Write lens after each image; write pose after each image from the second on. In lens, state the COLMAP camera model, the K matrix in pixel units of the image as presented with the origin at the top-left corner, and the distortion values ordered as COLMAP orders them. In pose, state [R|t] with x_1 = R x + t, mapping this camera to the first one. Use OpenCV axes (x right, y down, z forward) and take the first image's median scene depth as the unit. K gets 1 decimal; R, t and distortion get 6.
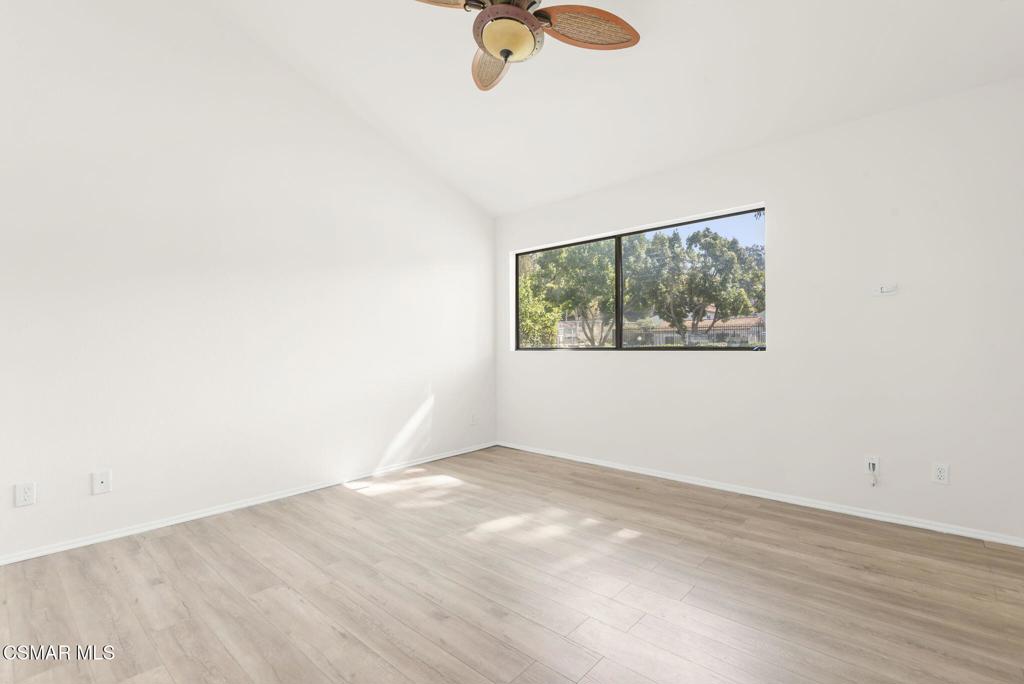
lens RADIAL K [[464.8, 0, 520.9], [0, 464.8, 345.0], [0, 0, 1]] dist [-0.000699, -0.001257]
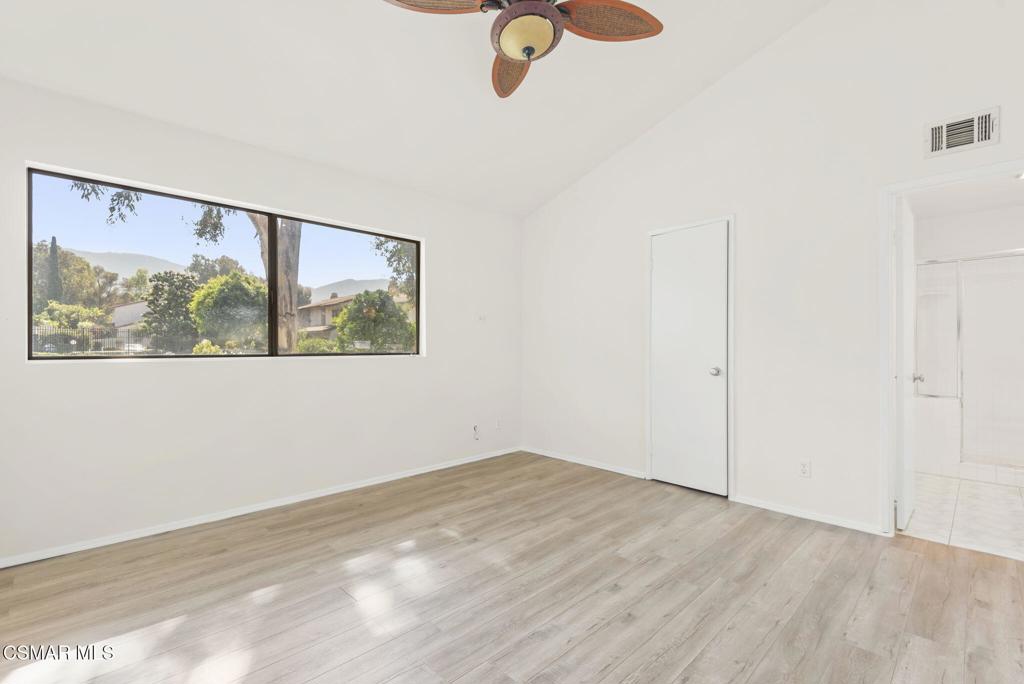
lens RADIAL K [[464.8, 0, 520.9], [0, 464.8, 345.0], [0, 0, 1]] dist [-0.000699, -0.001257]
pose [[0.076176, 0.000998, 0.997094, -0.747492], [0.008157, 0.999965, -0.001624, -0.001472], [-0.997061, 0.008257, 0.076166, 0.726197]]
